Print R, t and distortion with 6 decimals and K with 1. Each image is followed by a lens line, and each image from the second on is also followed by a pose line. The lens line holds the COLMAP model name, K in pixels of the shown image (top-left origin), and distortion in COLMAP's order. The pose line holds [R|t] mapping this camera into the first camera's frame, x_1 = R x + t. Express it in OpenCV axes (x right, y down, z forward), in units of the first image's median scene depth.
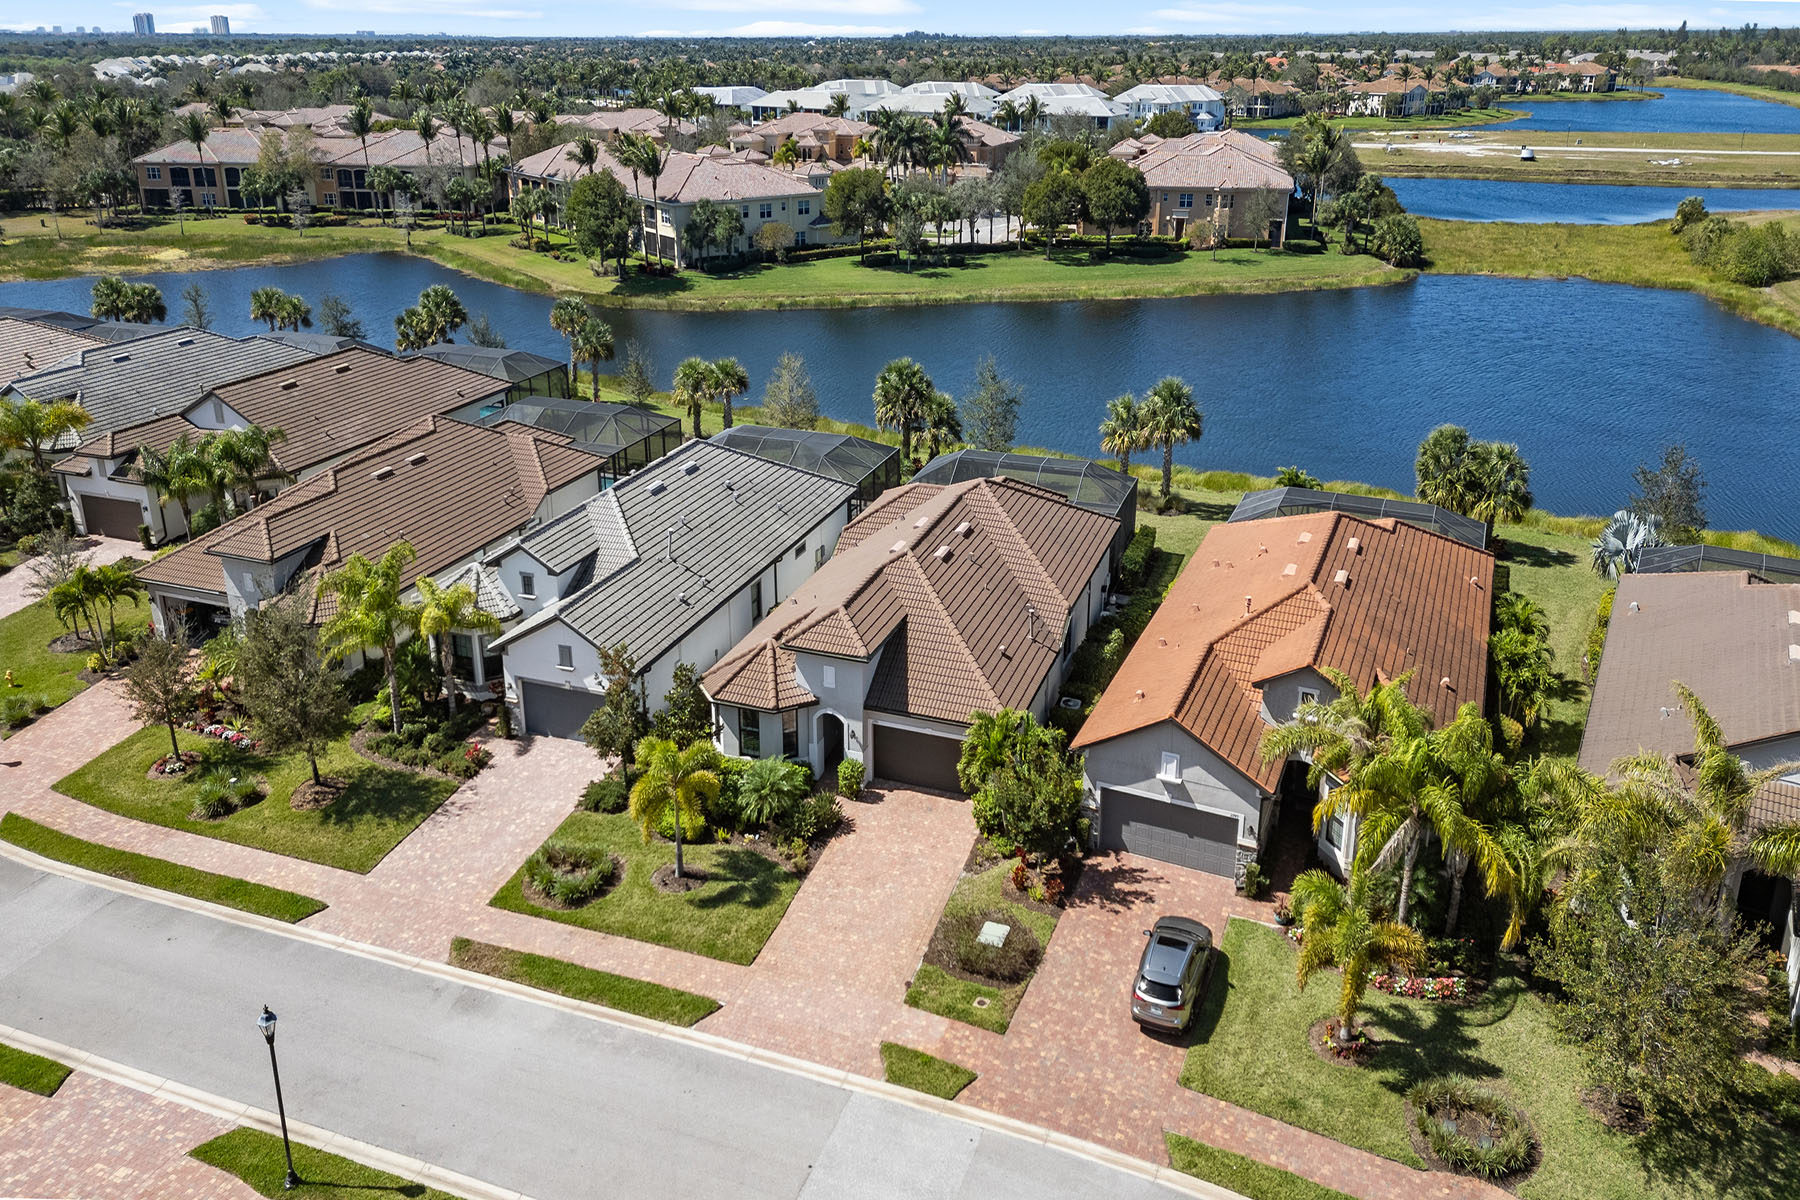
lens RADIAL K [[1252.7, 0, 900.0], [0, 1252.7, 600.0], [0, 0, 1]] dist [0.092065, -0.071421]
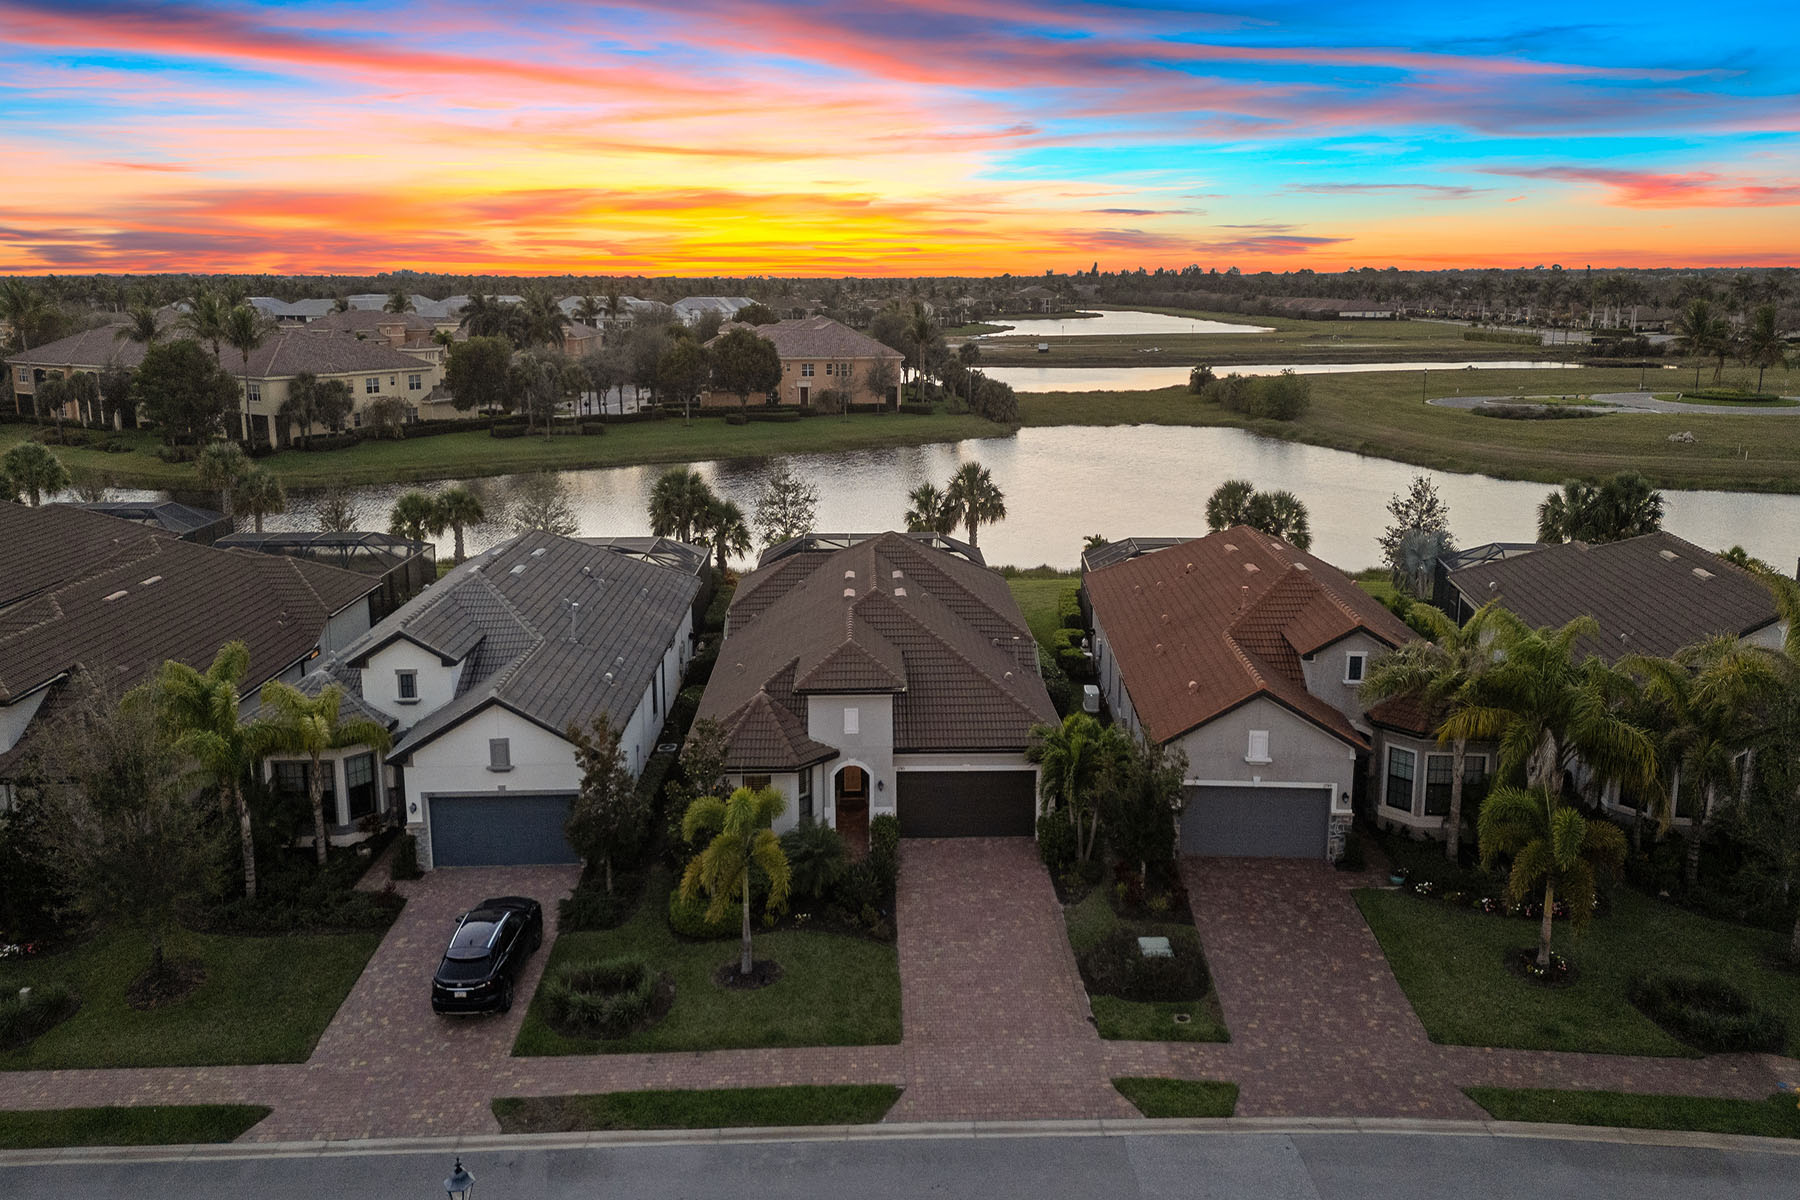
lens RADIAL K [[1252.7, 0, 900.0], [0, 1252.7, 600.0], [0, 0, 1]] dist [0.092065, -0.071421]
pose [[0.930231, -0.086684, 0.356590, -0.367163], [0.145250, 0.979319, -0.140846, 0.119058], [-0.337006, 0.182814, 0.923583, 0.185024]]
